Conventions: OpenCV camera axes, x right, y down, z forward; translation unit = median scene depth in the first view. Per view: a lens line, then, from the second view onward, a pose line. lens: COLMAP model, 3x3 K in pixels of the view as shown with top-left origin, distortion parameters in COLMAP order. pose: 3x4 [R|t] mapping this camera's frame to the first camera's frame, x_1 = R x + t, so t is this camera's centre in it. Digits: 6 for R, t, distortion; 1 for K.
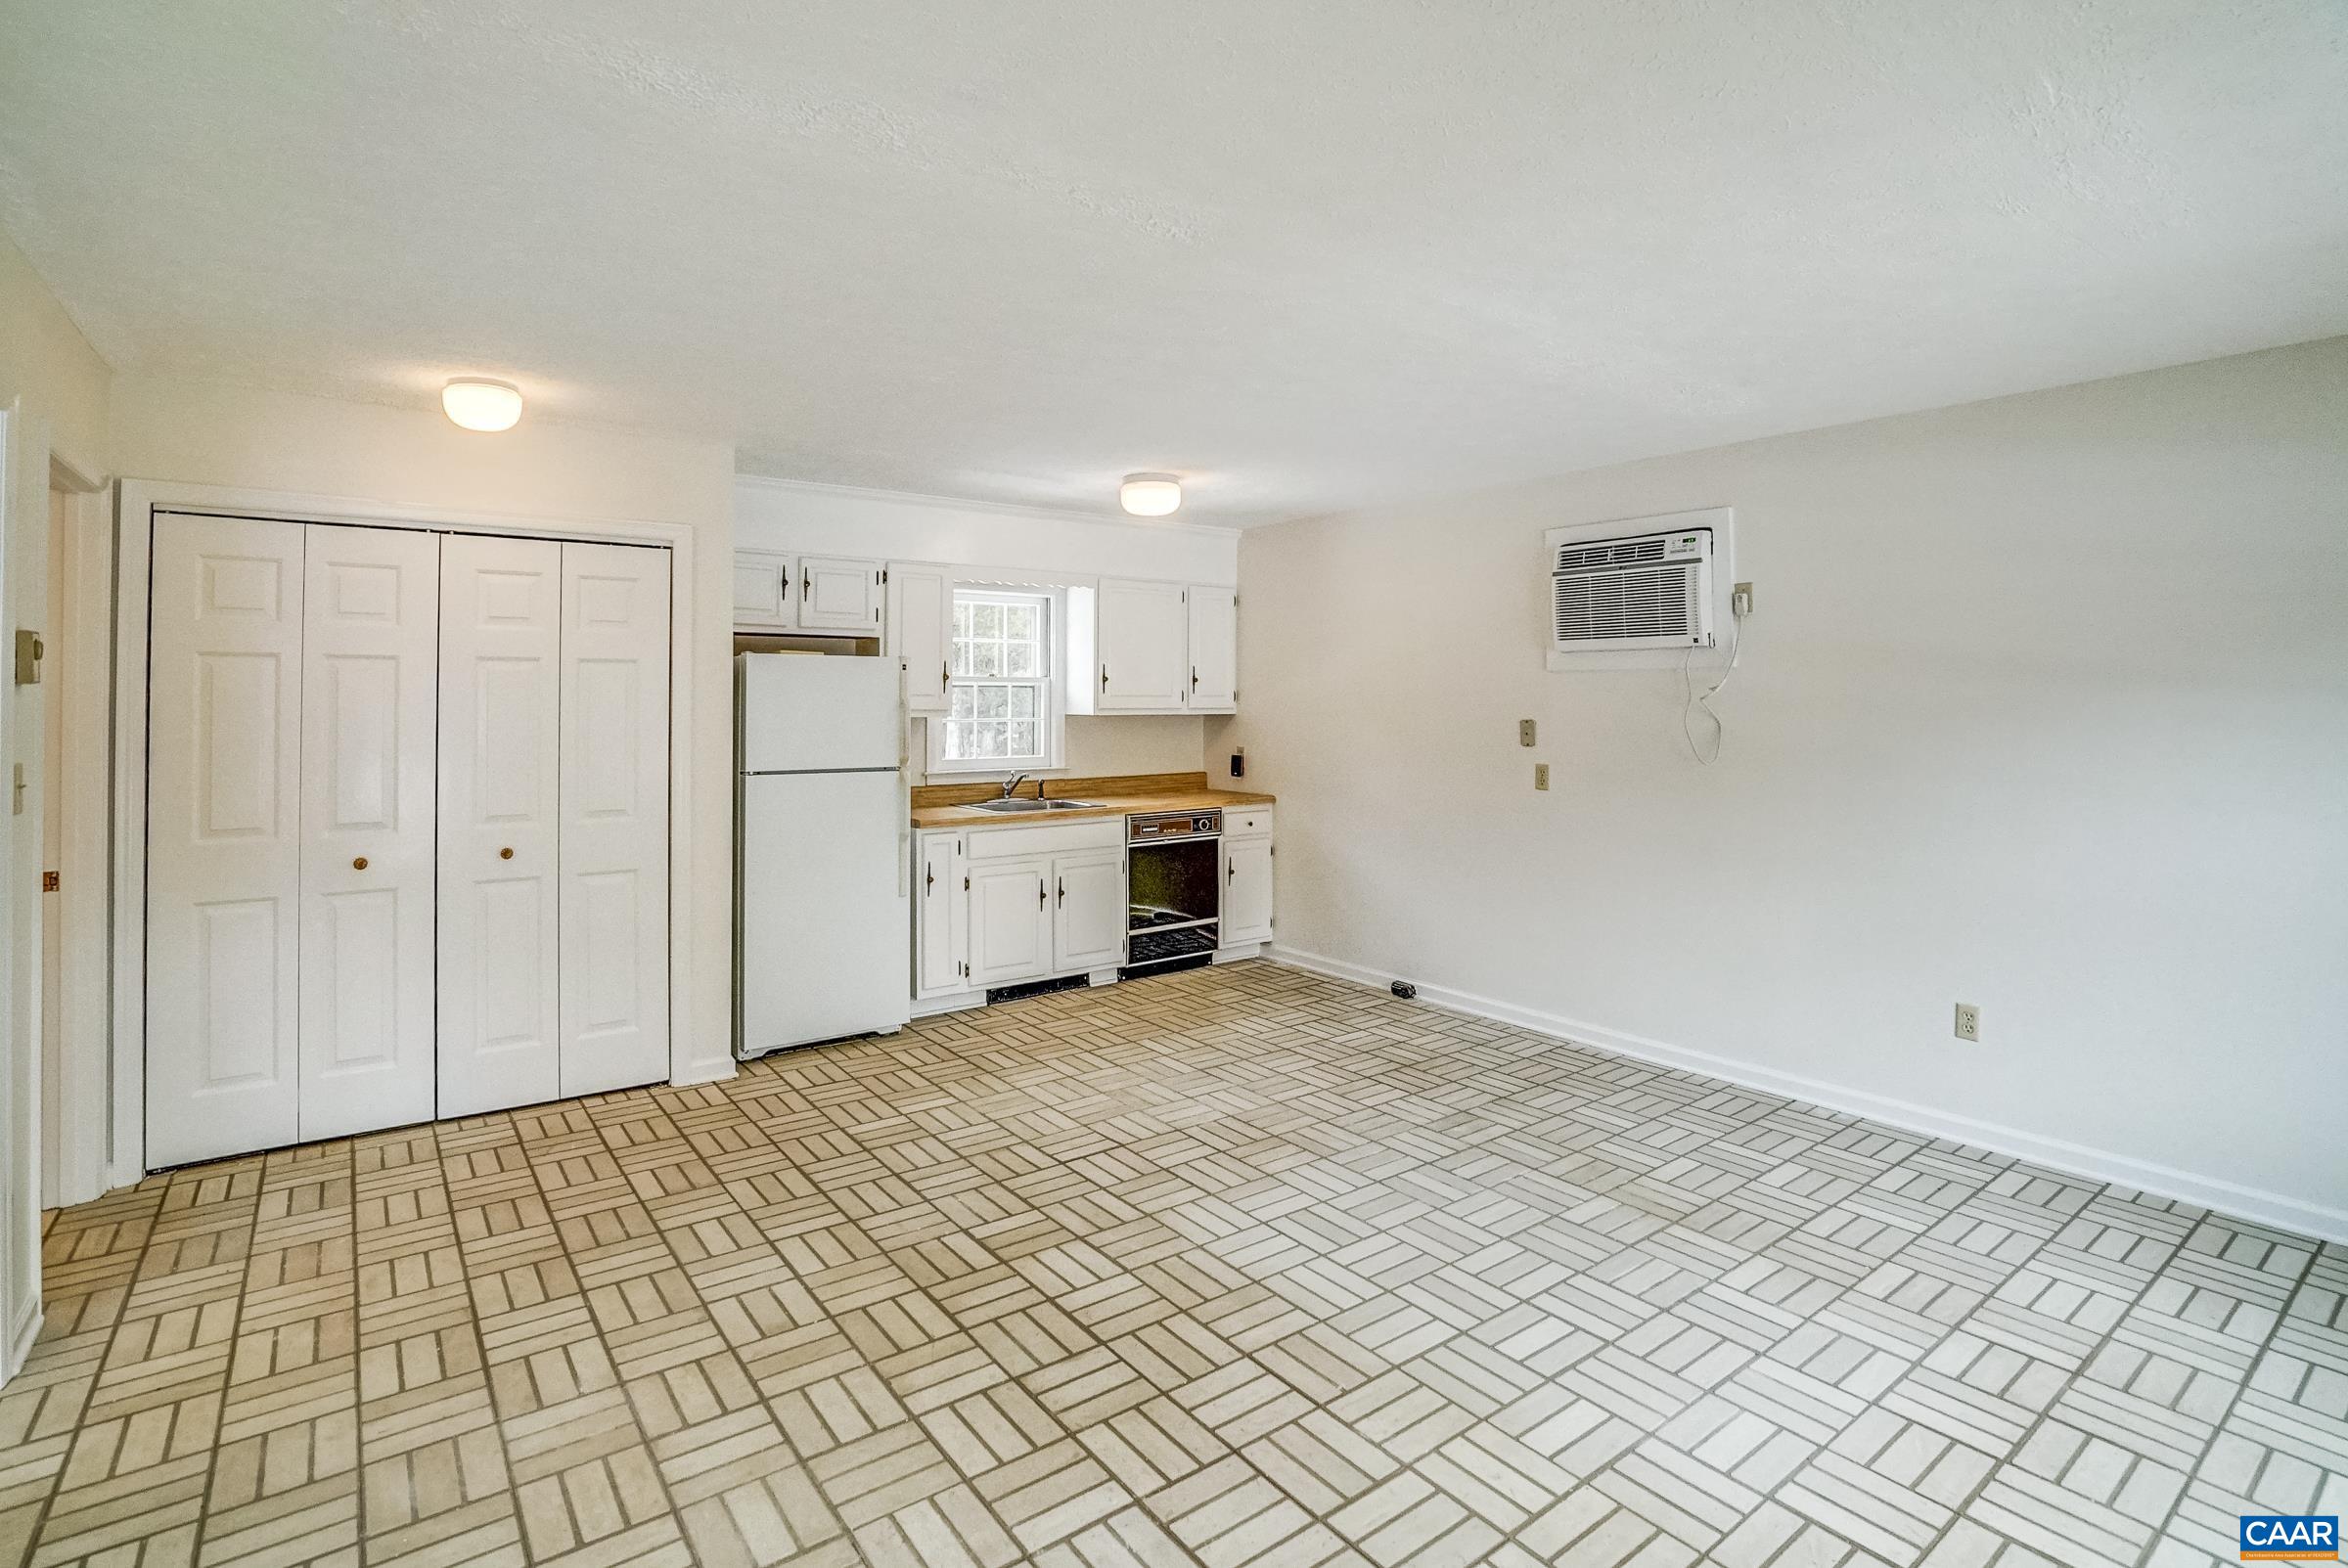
lens RADIAL K [[1134.1, 0, 1167.3], [0, 1134.1, 697.5], [0, 0, 1]] dist [-0.052572, 0.017176]
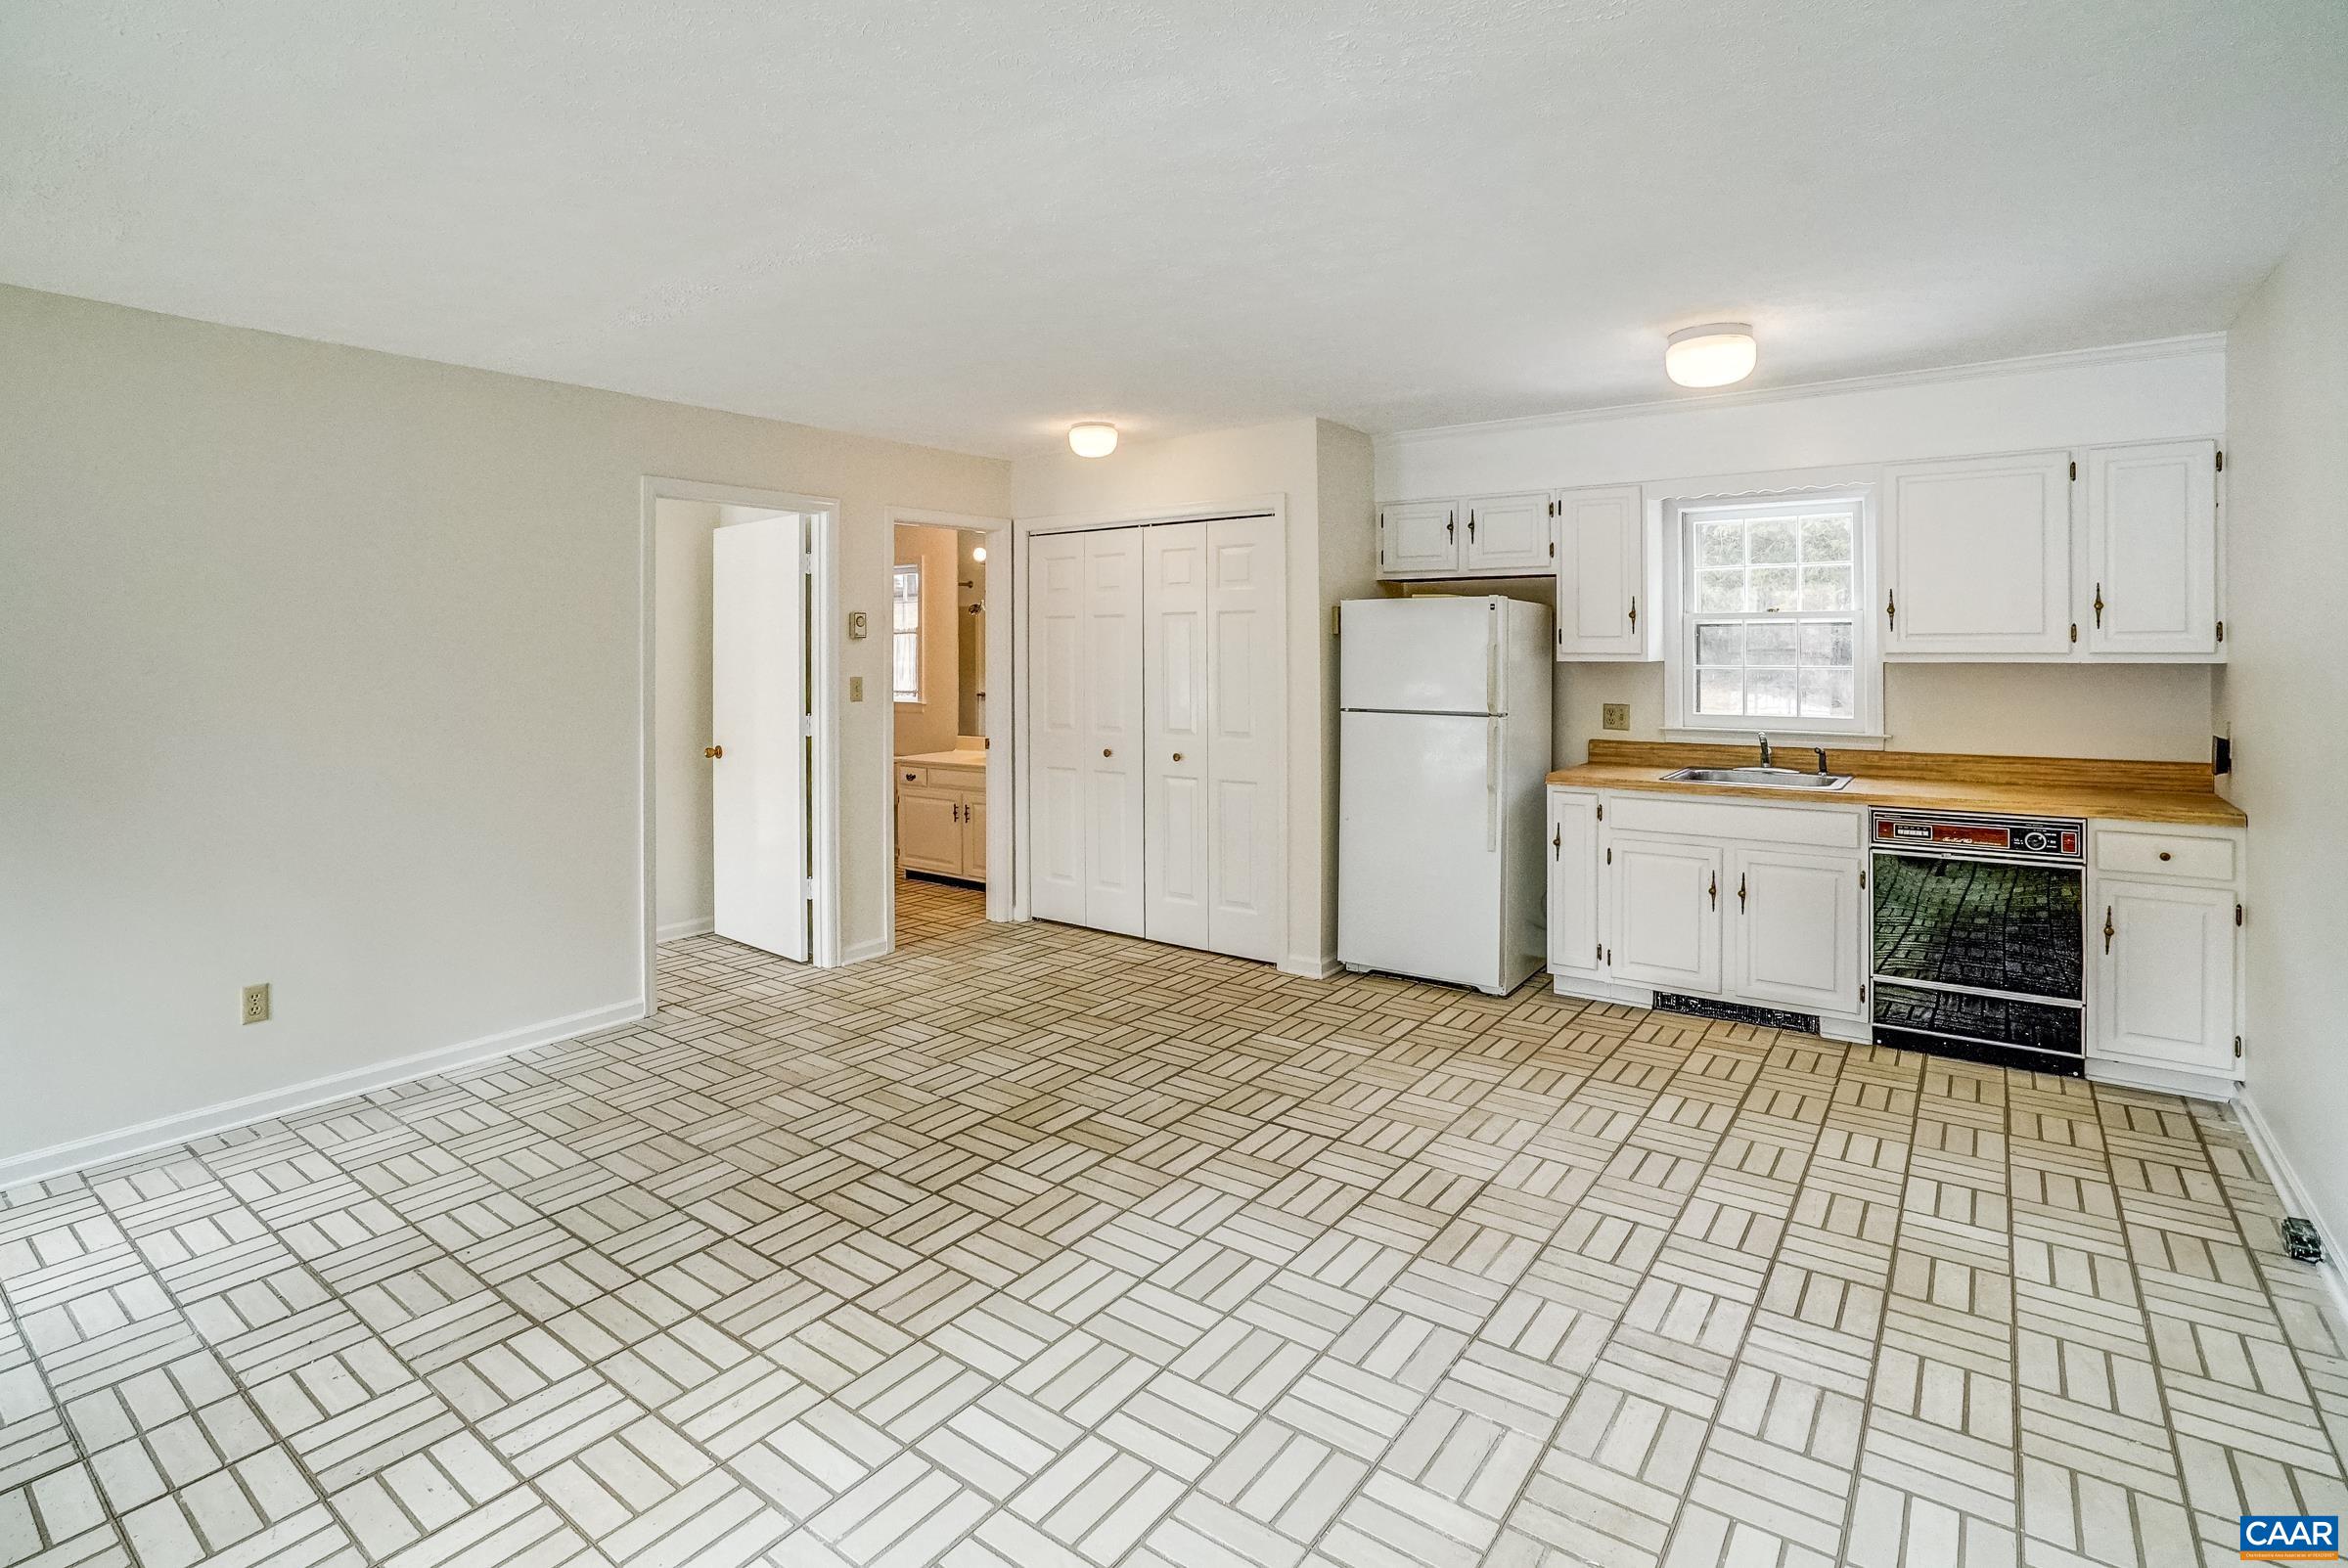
lens RADIAL K [[1134.1, 0, 1142.8], [0, 1134.1, 652.4], [0, 0, 1]] dist [-0.052572, 0.017176]
pose [[0.283881, 0.001249, -0.958859, 0.539653], [0.007422, 0.999966, 0.003500, 0.004436], [0.958831, -0.008110, 0.283862, 0.421042]]
